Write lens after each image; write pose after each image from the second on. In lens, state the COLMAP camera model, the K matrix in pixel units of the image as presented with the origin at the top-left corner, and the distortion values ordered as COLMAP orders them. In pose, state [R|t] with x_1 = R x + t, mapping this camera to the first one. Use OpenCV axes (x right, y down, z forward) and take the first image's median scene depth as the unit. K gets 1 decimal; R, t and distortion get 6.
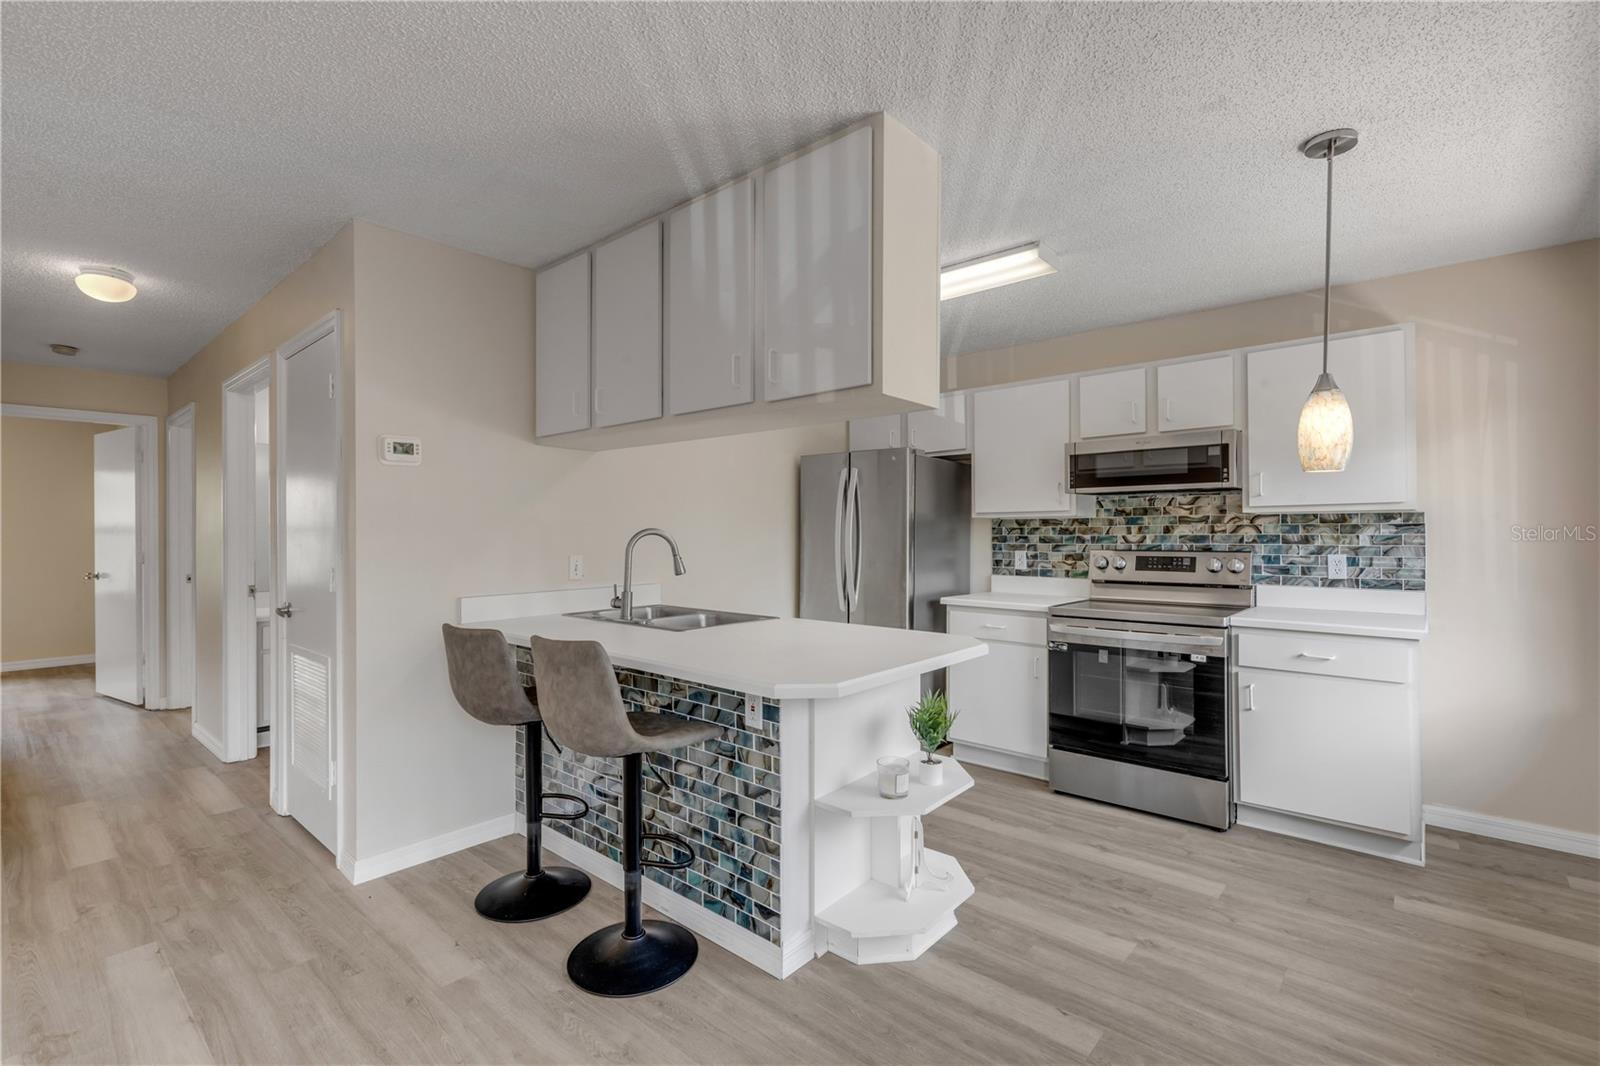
lens RADIAL K [[717.9, 0, 800.0], [0, 717.9, 533.0], [0, 0, 1]] dist [0.002308, -0.000226]
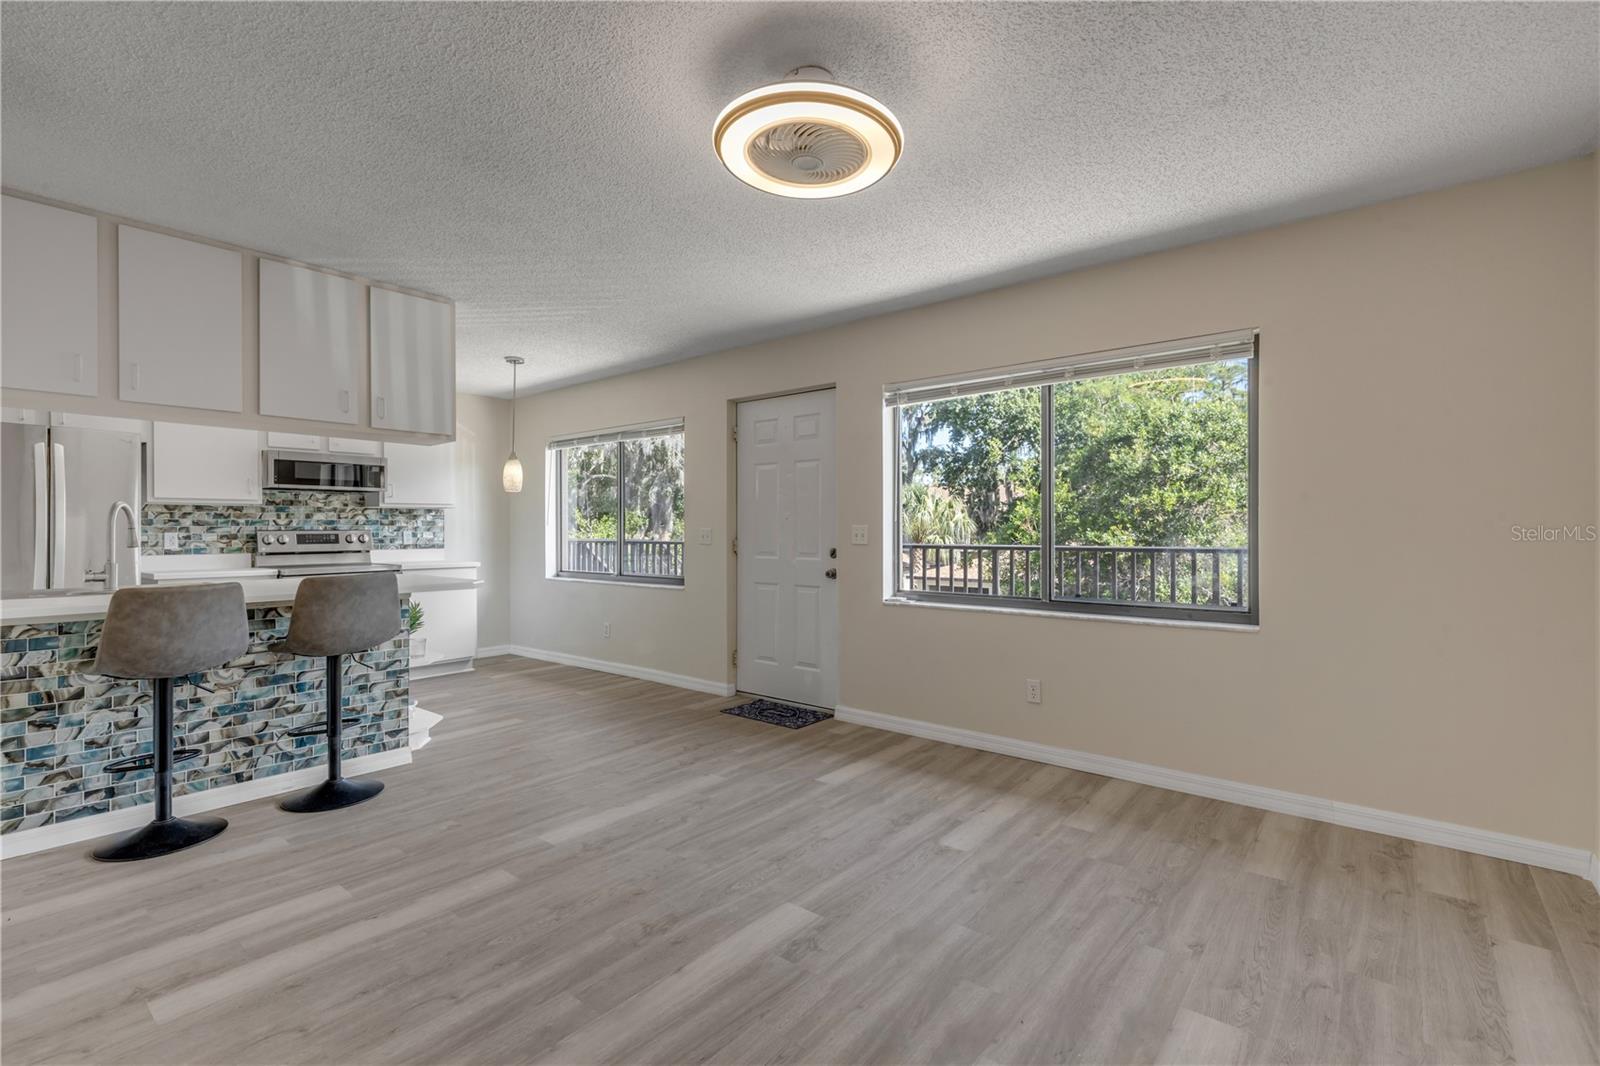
lens RADIAL K [[717.9, 0, 800.0], [0, 717.9, 533.0], [0, 0, 1]] dist [0.002308, -0.000226]
pose [[-0.036278, -0.001413, 0.999341, -1.096873], [0.004647, 0.999988, 0.001582, 0.035871], [-0.999331, 0.004701, -0.036271, 0.064804]]
